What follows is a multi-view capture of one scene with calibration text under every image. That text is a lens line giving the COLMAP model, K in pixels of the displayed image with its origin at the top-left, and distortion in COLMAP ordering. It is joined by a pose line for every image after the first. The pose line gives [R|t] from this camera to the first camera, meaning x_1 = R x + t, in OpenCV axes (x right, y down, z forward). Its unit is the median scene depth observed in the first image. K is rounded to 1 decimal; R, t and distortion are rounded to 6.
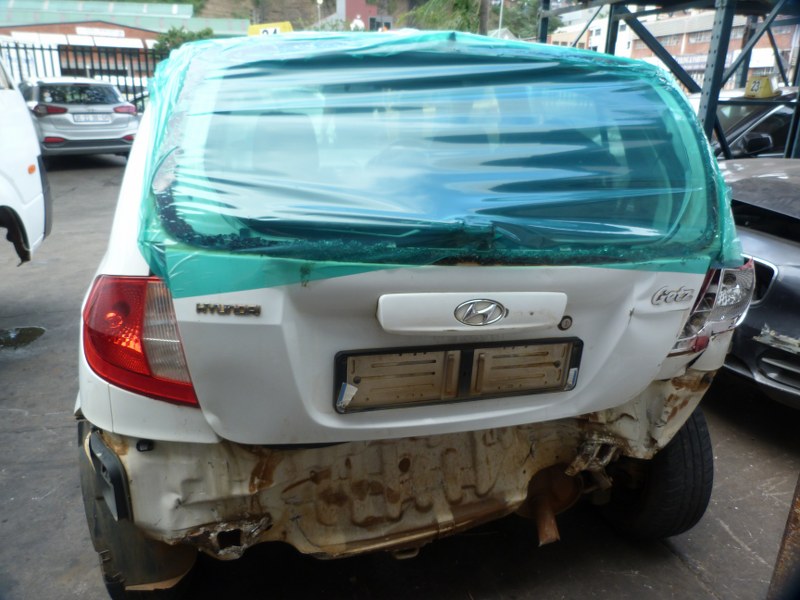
lens RADIAL K [[623.7, 0, 400.0], [0, 623.7, 300.0], [0, 0, 1]] dist [-0.049749, 0.044409]
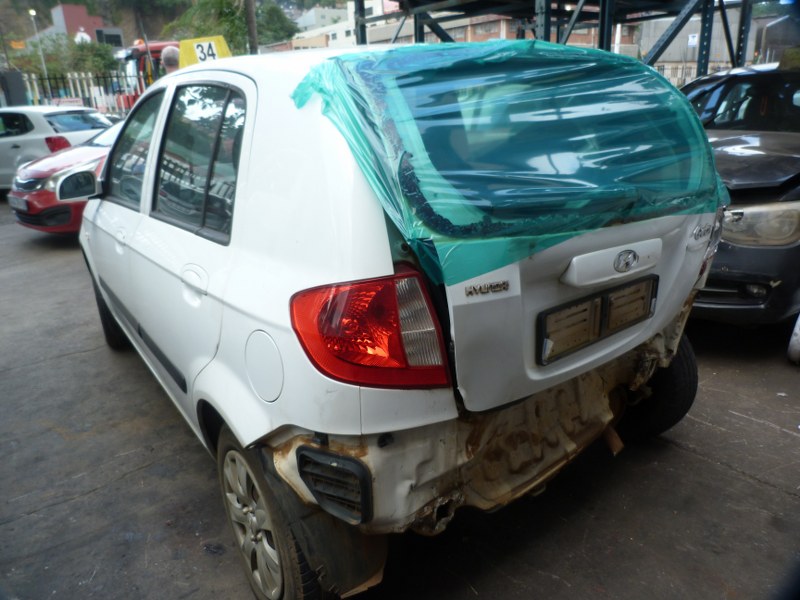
lens RADIAL K [[623.7, 0, 400.0], [0, 623.7, 300.0], [0, 0, 1]] dist [-0.049749, 0.044409]
pose [[0.913262, -0.182950, 0.363980, -0.683778], [0.186321, 0.982141, 0.026165, -0.018900], [-0.362267, 0.043922, 0.931039, 0.003211]]
